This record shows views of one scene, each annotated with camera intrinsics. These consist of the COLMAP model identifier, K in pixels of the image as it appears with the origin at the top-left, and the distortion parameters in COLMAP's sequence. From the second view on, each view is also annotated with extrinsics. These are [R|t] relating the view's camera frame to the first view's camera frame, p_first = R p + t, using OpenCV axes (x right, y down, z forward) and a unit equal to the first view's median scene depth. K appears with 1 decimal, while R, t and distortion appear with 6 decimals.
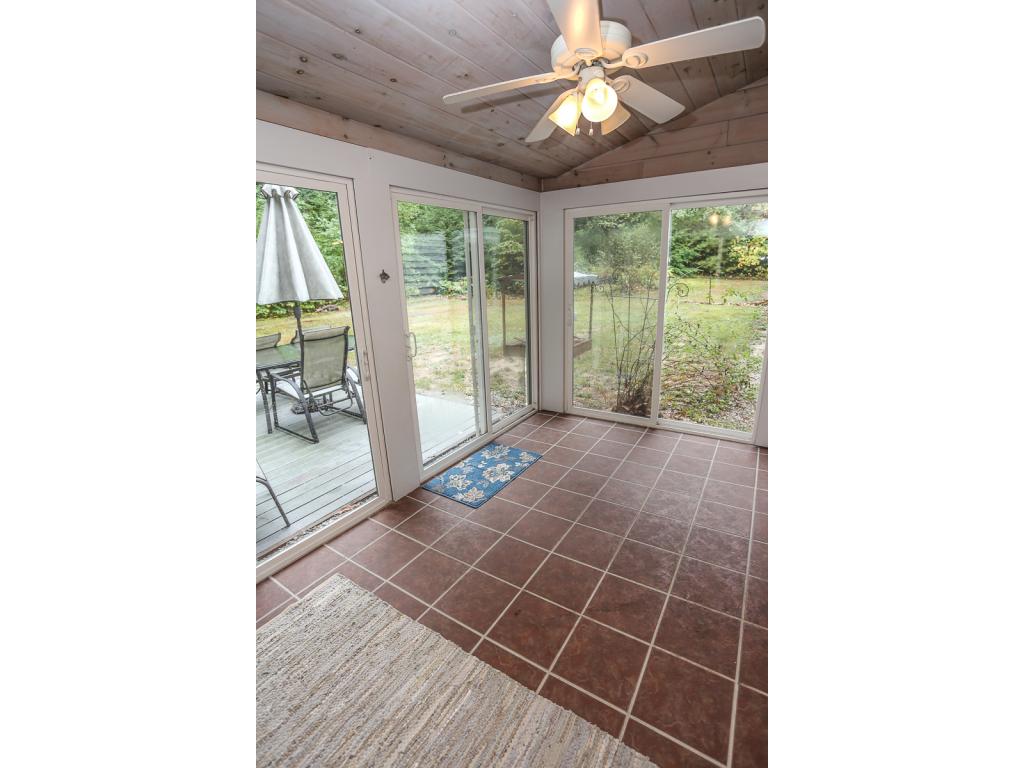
lens RADIAL K [[412.2, 0, 512.0], [0, 412.2, 384.0], [0, 0, 1]] dist [-0.001340, 0.000001]
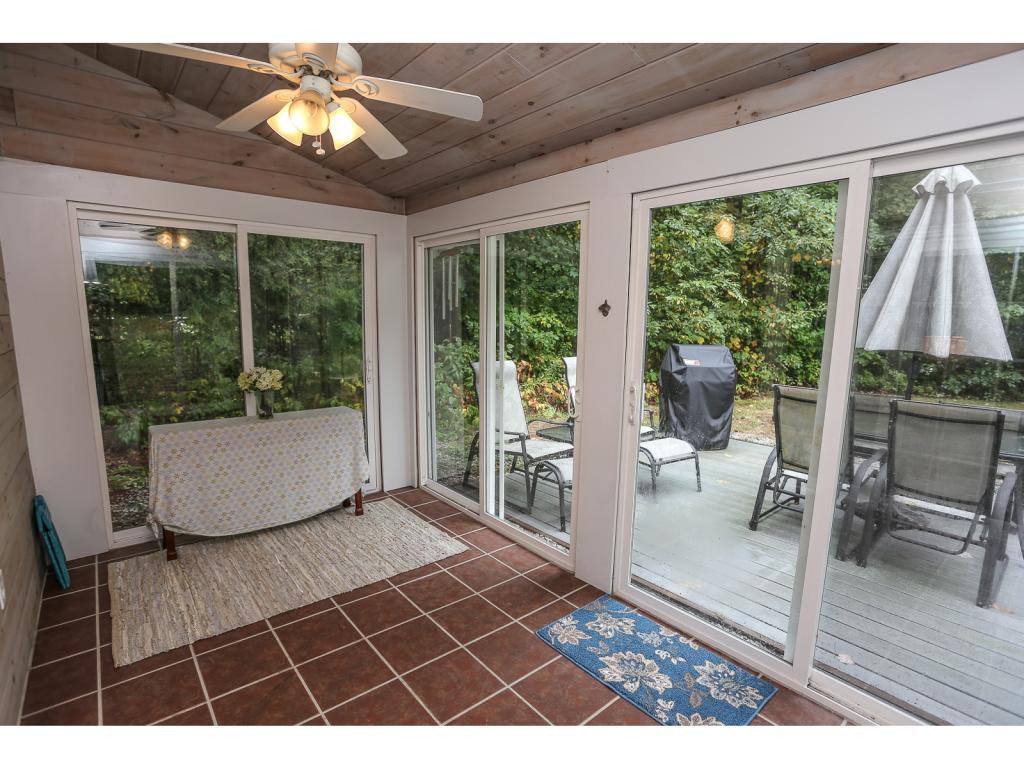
lens RADIAL K [[517.5, 0, 511.0], [0, 517.5, 388.8], [0, 0, 1]] dist [-0.038669, 0.000718]
pose [[-0.305278, 0.169661, -0.937028, 0.600021], [-0.265998, 0.929639, 0.254984, -0.264327], [0.914358, 0.327088, -0.238669, 0.927095]]
